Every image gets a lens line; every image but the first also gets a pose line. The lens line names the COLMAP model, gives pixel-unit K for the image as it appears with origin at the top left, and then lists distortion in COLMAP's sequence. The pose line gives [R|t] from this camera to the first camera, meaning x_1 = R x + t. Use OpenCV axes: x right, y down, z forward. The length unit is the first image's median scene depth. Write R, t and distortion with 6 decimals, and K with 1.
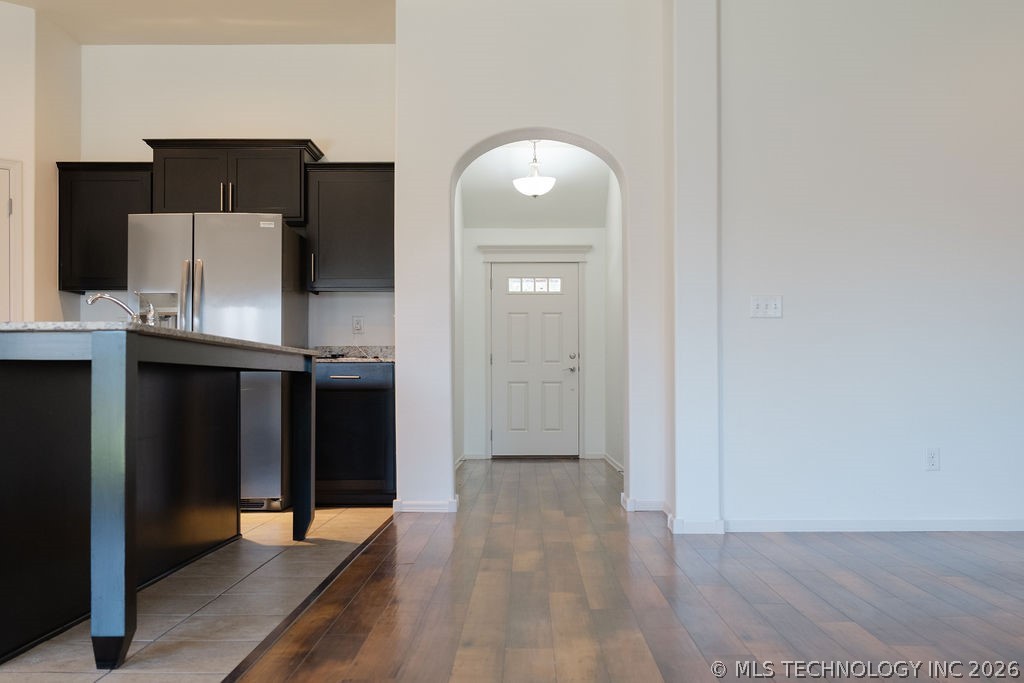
lens RADIAL K [[1055.8, 0, 533.7], [0, 1055.8, 376.6], [0, 0, 1]] dist [-0.007612, 0.000976]
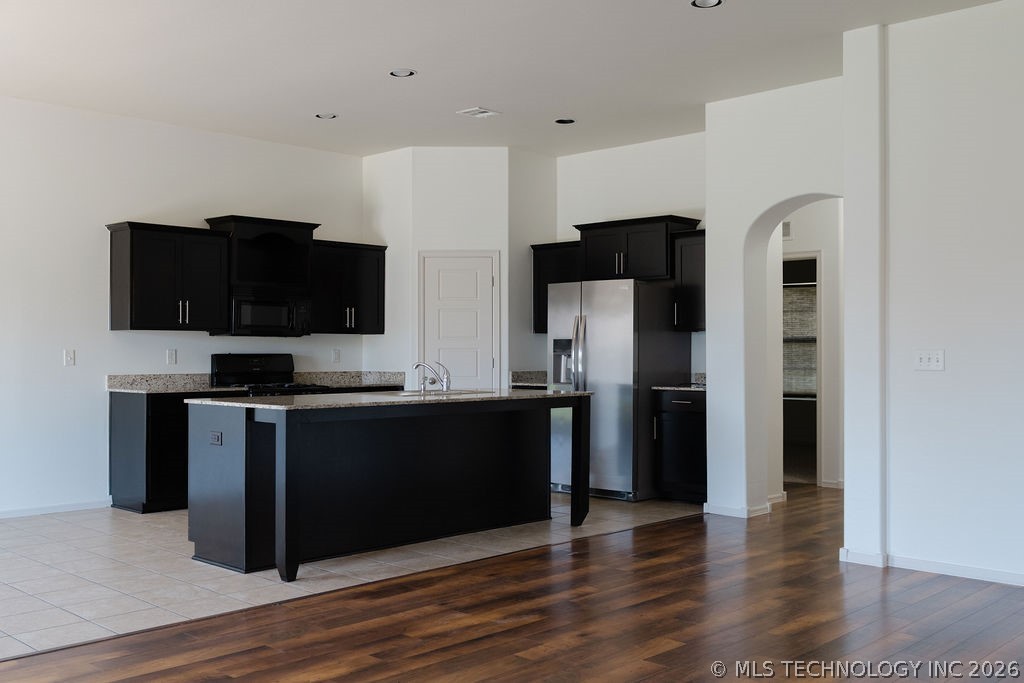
lens RADIAL K [[1025.7, 0, 512.0], [0, 1025.7, 341.5], [0, 0, 1]] dist [-0.001218, 0.002930]
pose [[0.713468, -0.004618, -0.700673, 0.546019], [0.005906, 0.999982, -0.000577, -0.073539], [0.700663, -0.003726, 0.713483, -0.029100]]
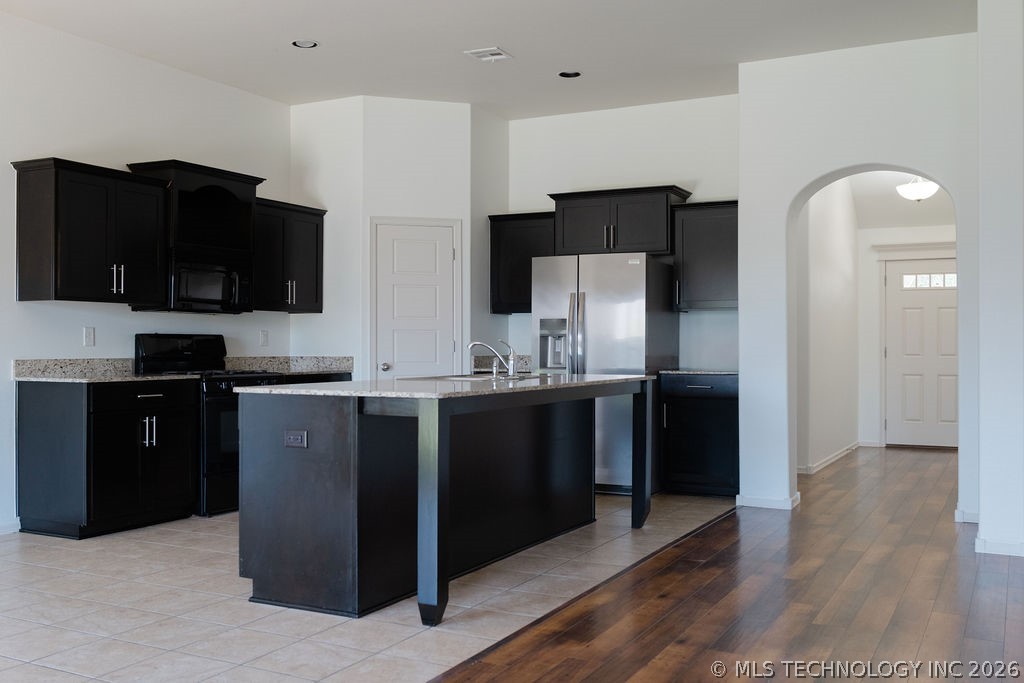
lens RADIAL K [[991.8, 0, 512.0], [0, 991.8, 341.5], [0, 0, 1]] dist [-0.011939, -0.007062]
pose [[0.883826, 0.001351, -0.467815, 0.155242], [0.002001, 0.999976, 0.006667, -0.058279], [0.467812, -0.006829, 0.883802, -0.077327]]
